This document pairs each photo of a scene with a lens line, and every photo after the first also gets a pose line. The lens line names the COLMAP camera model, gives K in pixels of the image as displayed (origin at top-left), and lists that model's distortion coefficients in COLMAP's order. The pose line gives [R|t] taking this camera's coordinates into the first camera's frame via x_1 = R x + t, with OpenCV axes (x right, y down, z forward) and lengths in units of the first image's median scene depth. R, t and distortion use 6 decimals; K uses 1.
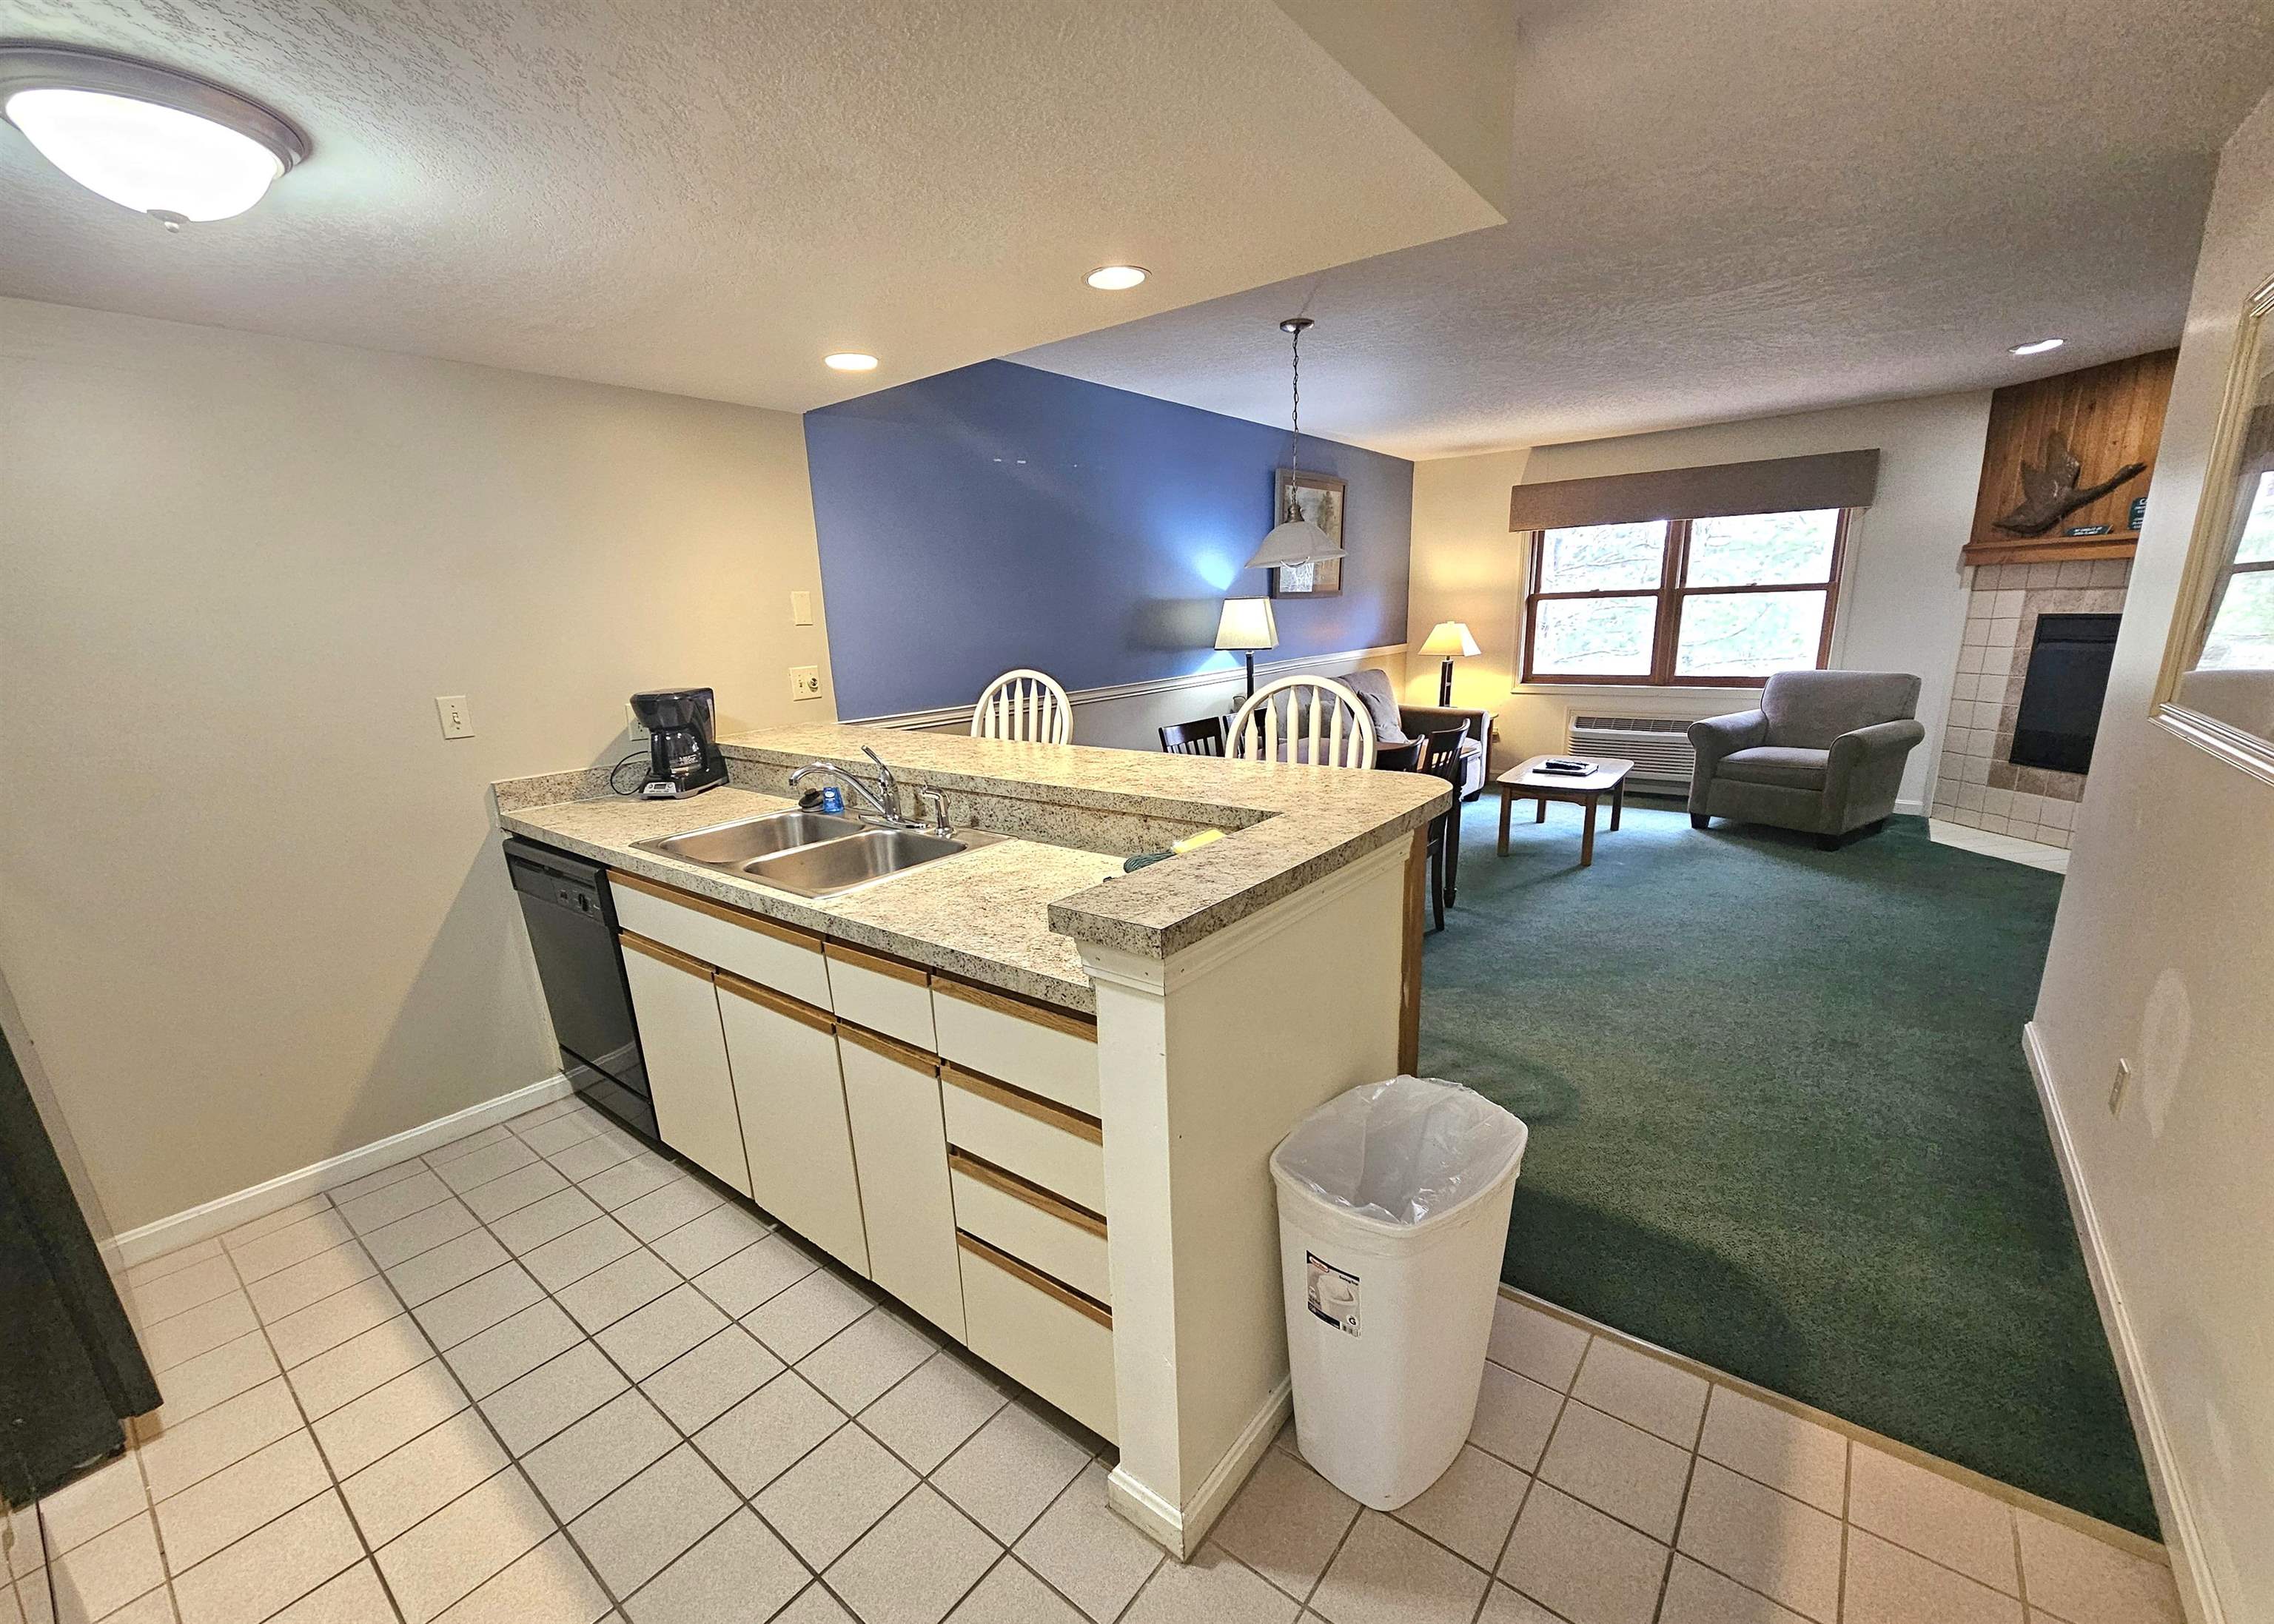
lens RADIAL K [[937.0, 0, 1148.9], [0, 937.0, 850.2], [0, 0, 1]] dist [-0.004114, 0.001766]
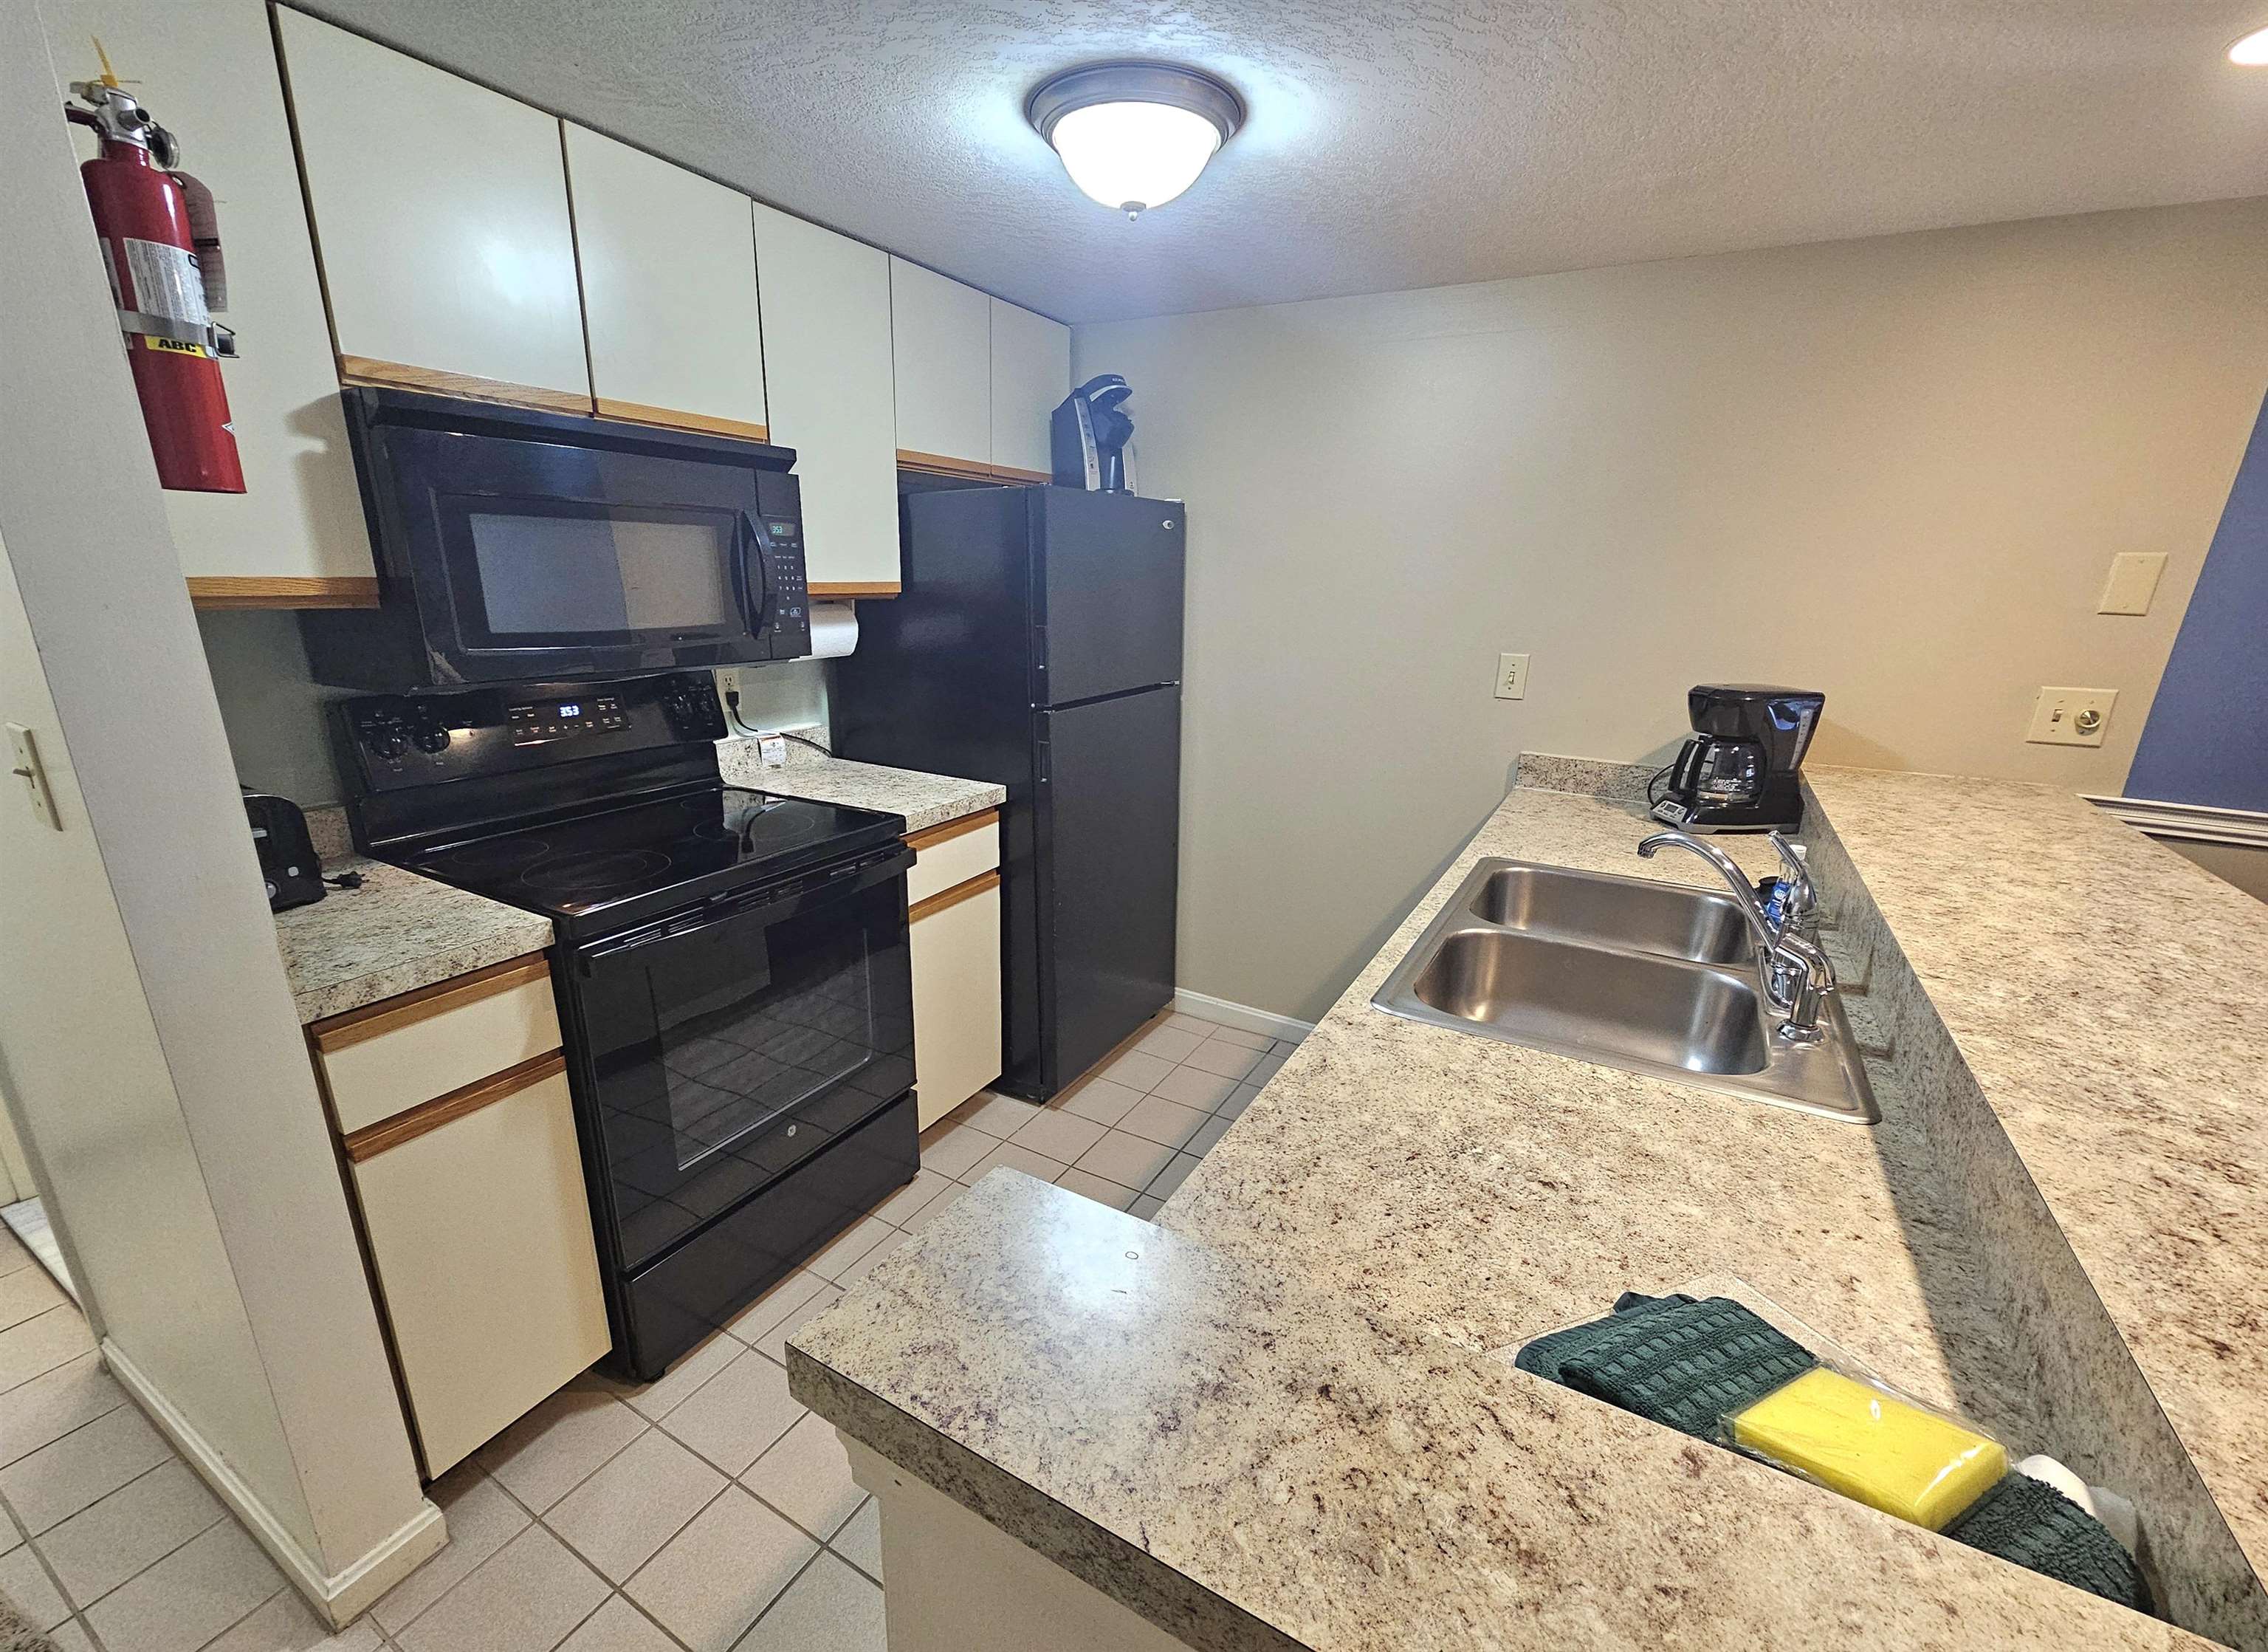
lens RADIAL K [[963.3, 0, 1108.3], [0, 963.3, 880.4], [0, 0, 1]] dist [-0.005760, 0.002025]
pose [[0.127544, 0.345651, -0.929655, 0.145643], [-0.278047, 0.912186, 0.301010, -0.112253], [0.952062, 0.220096, 0.212451, 0.384250]]
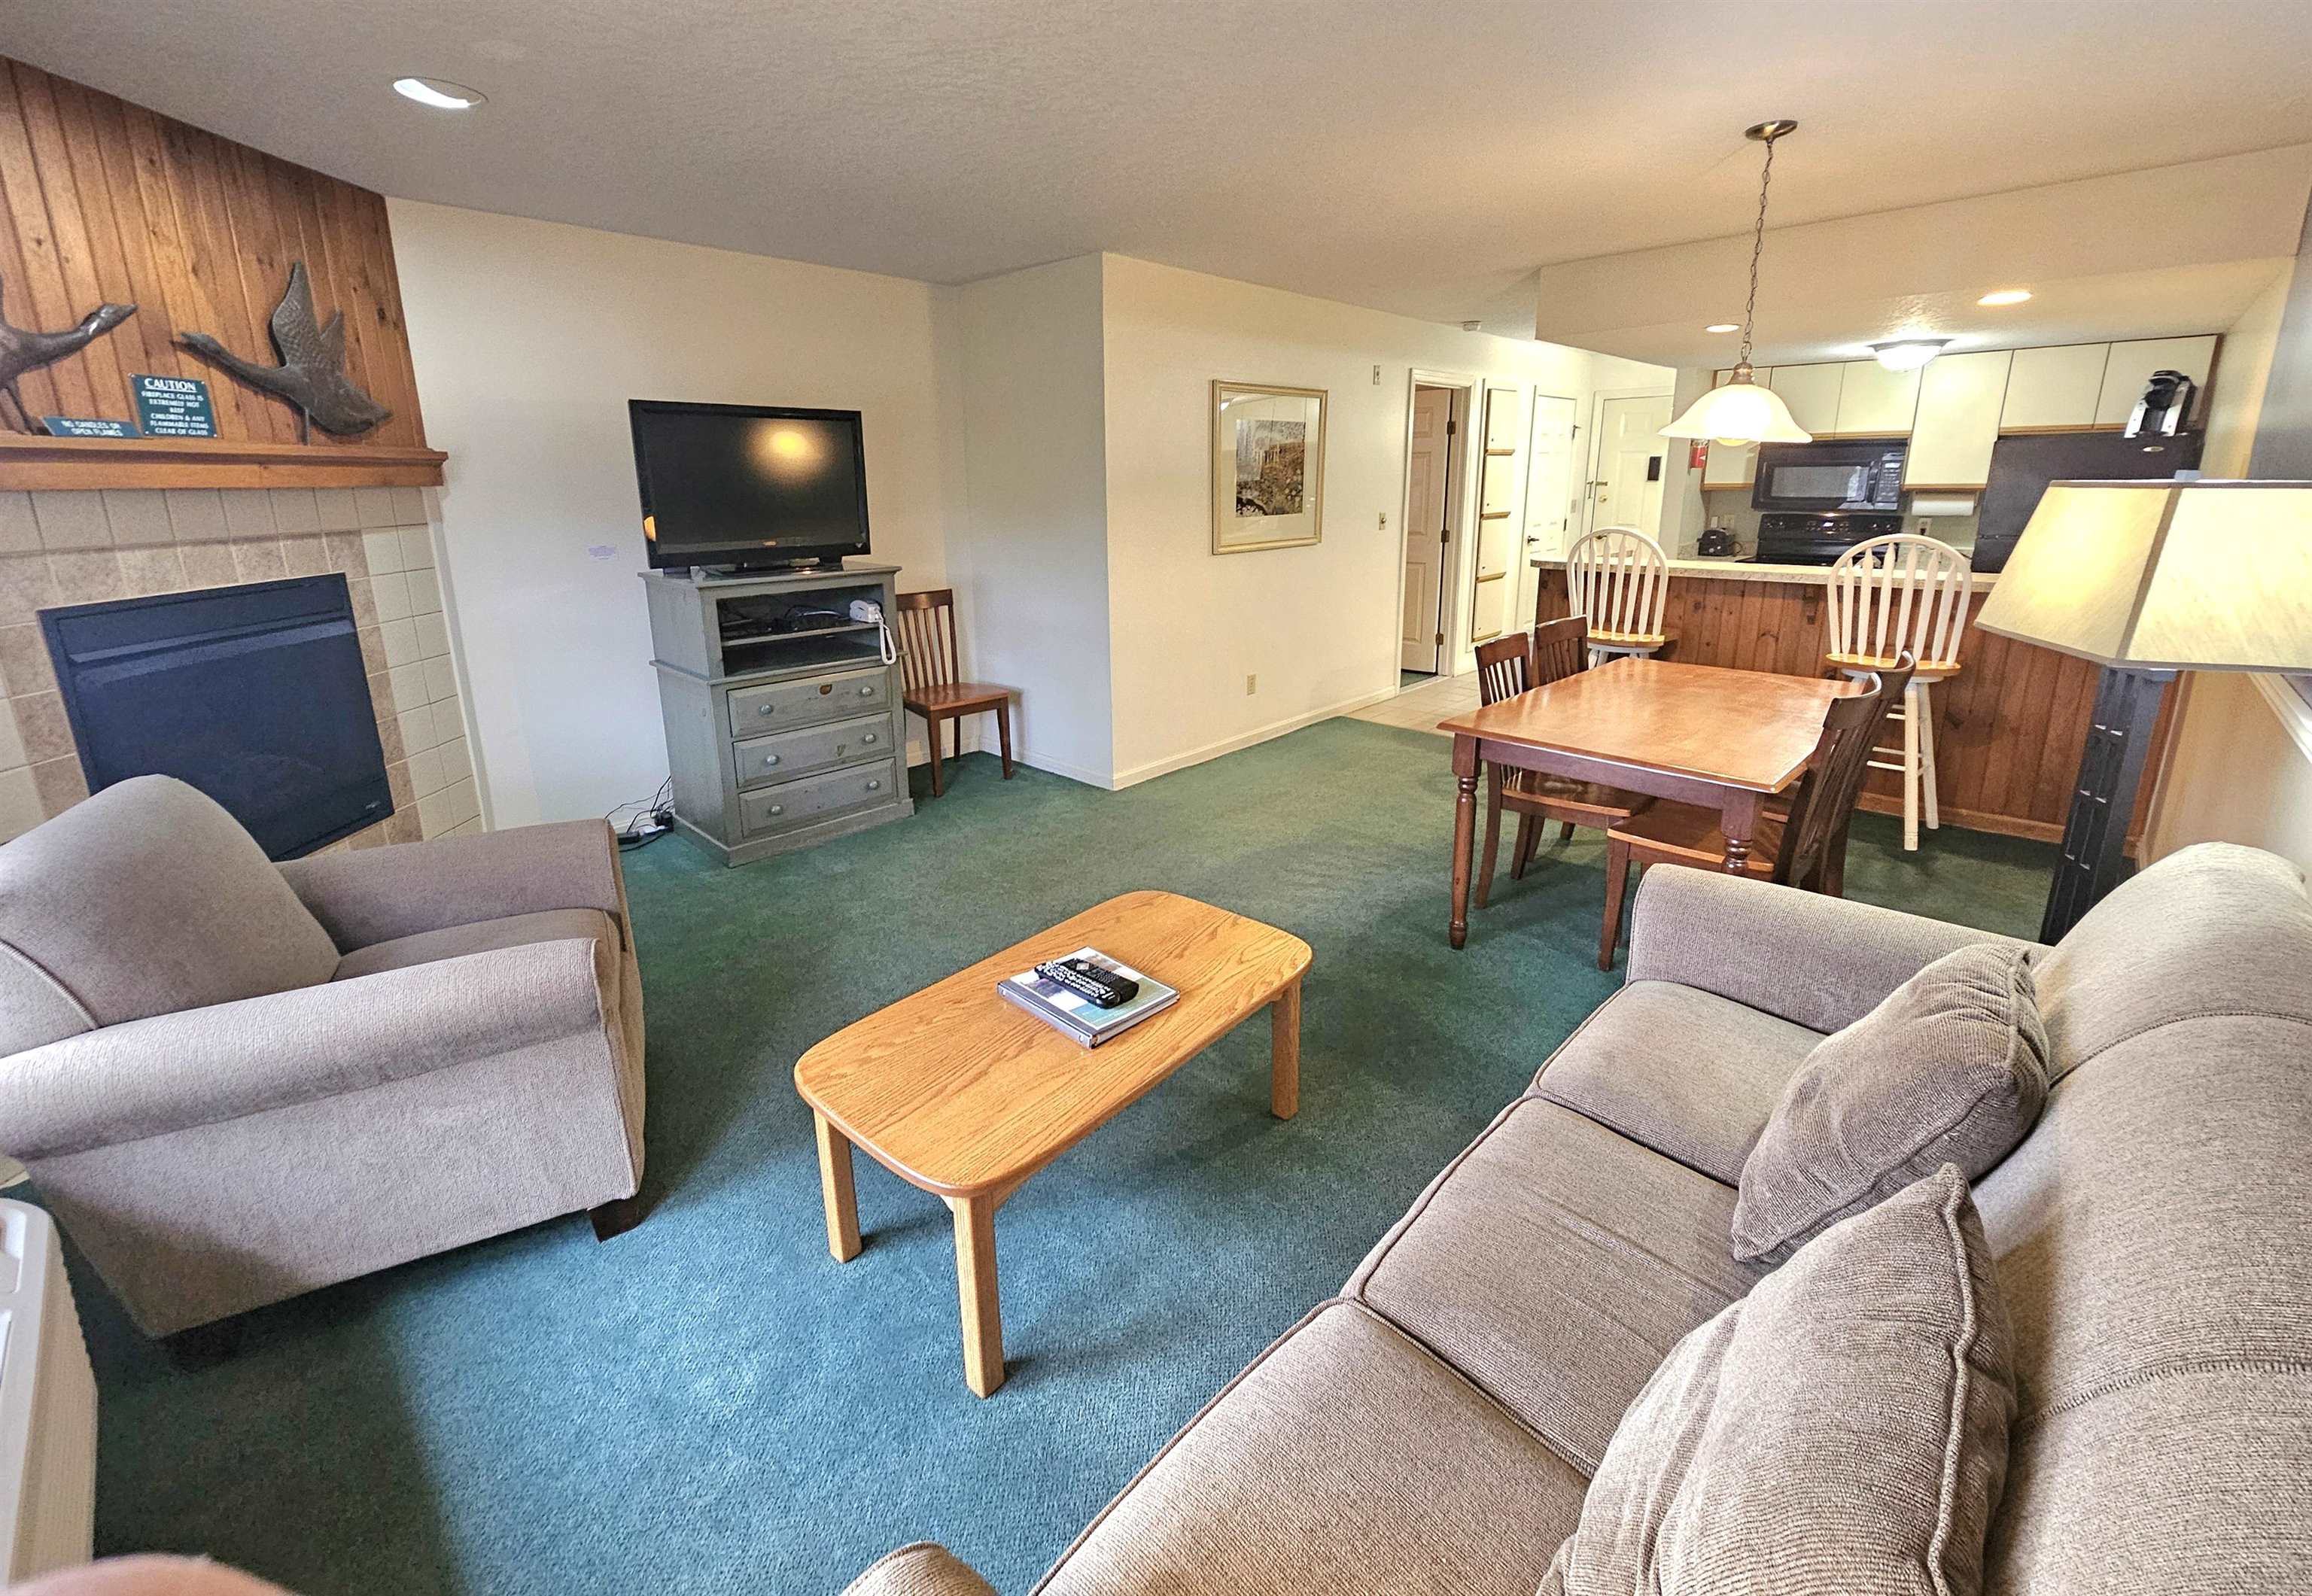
lens RADIAL K [[960.0, 0, 1145.0], [0, 960.0, 708.6], [0, 0, 1]] dist [-0.002308, -0.000477]
pose [[-0.992936, 0.021535, 0.116683, 0.665996], [0.073746, 0.882391, 0.464702, -0.624681], [-0.092953, 0.470024, -0.877746, 2.239400]]
